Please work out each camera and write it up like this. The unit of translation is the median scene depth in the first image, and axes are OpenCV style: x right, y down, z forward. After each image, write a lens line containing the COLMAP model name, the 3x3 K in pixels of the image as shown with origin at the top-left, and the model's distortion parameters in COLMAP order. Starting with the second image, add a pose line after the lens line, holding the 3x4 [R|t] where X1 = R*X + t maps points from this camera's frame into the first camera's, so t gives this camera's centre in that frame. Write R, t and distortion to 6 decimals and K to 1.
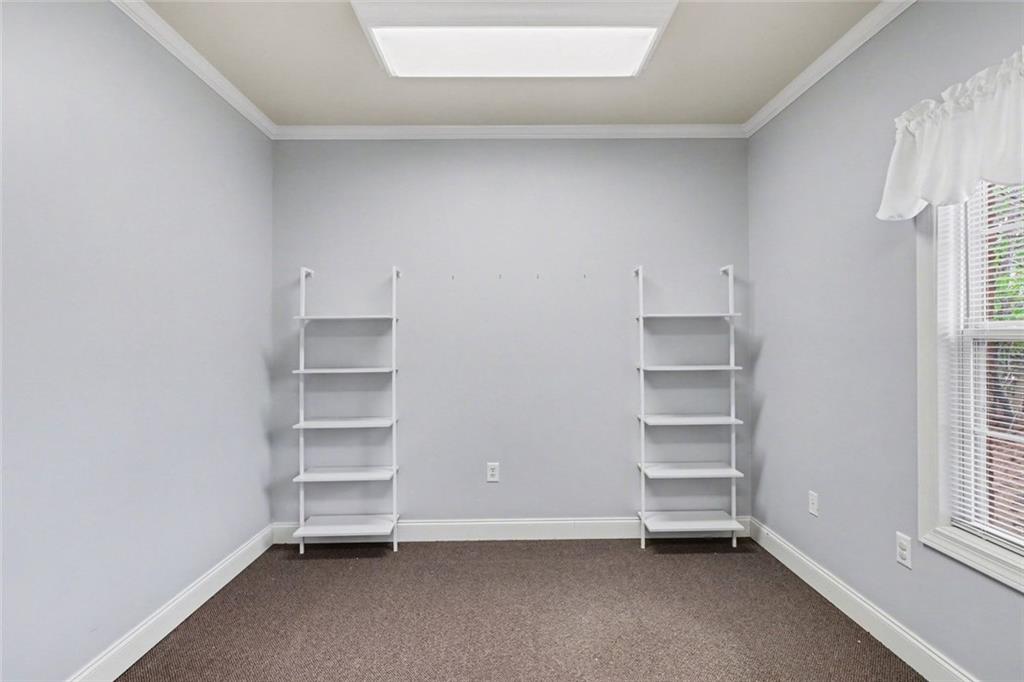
lens RADIAL K [[504.0, 0, 517.8], [0, 504.0, 342.5], [0, 0, 1]] dist [-0.022804, 0.004141]
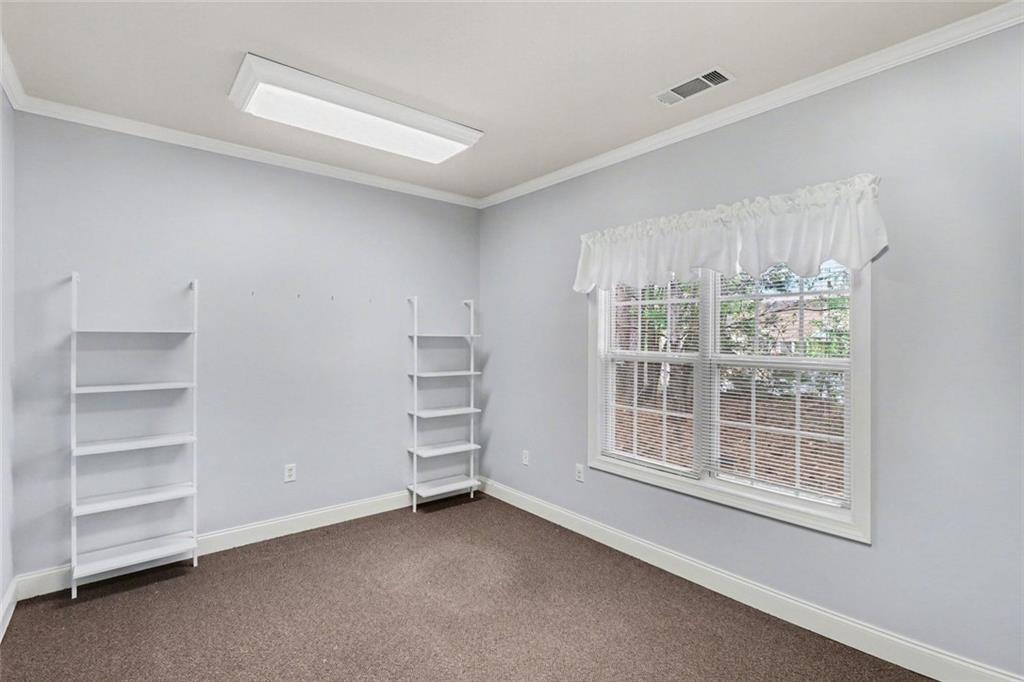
lens RADIAL K [[505.2, 0, 506.9], [0, 505.2, 343.4], [0, 0, 1]] dist [-0.000846, -0.001280]
pose [[0.764269, 0.008305, 0.644844, -0.424493], [-0.017128, 0.999826, 0.007423, -0.045713], [-0.644670, -0.016719, 0.764278, -0.161075]]
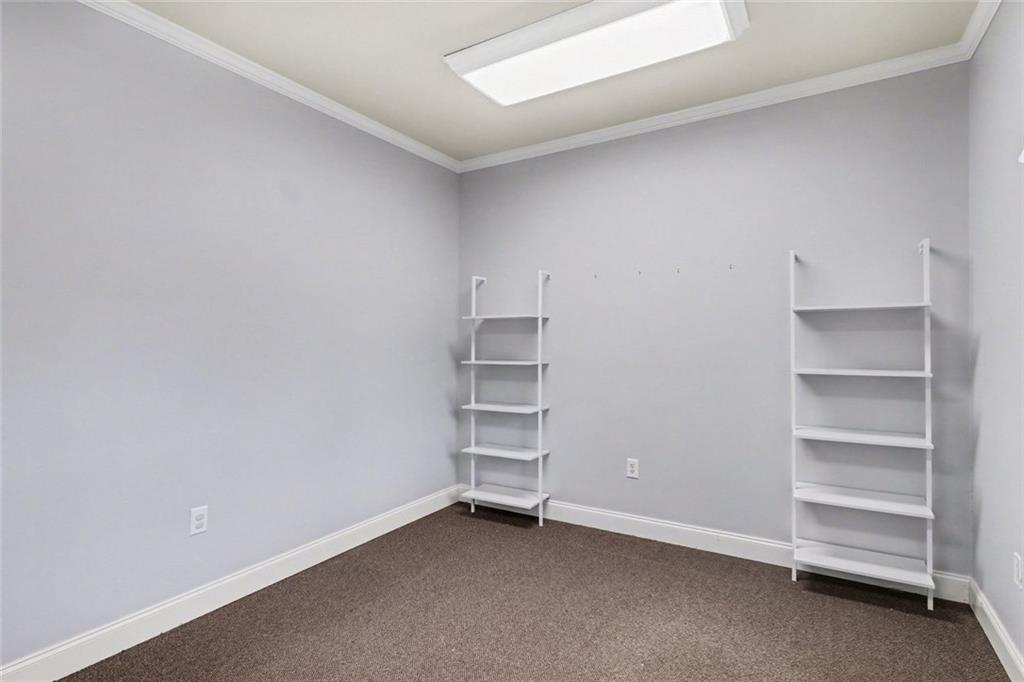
lens RADIAL K [[516.2, 0, 495.4], [0, 516.2, 346.0], [0, 0, 1]] dist [-0.014982, -0.002619]
pose [[0.828964, 0.011502, -0.559184, 0.310869], [-0.003929, 0.999884, 0.014742, -0.000853], [0.559289, -0.010024, 0.828912, -0.004476]]
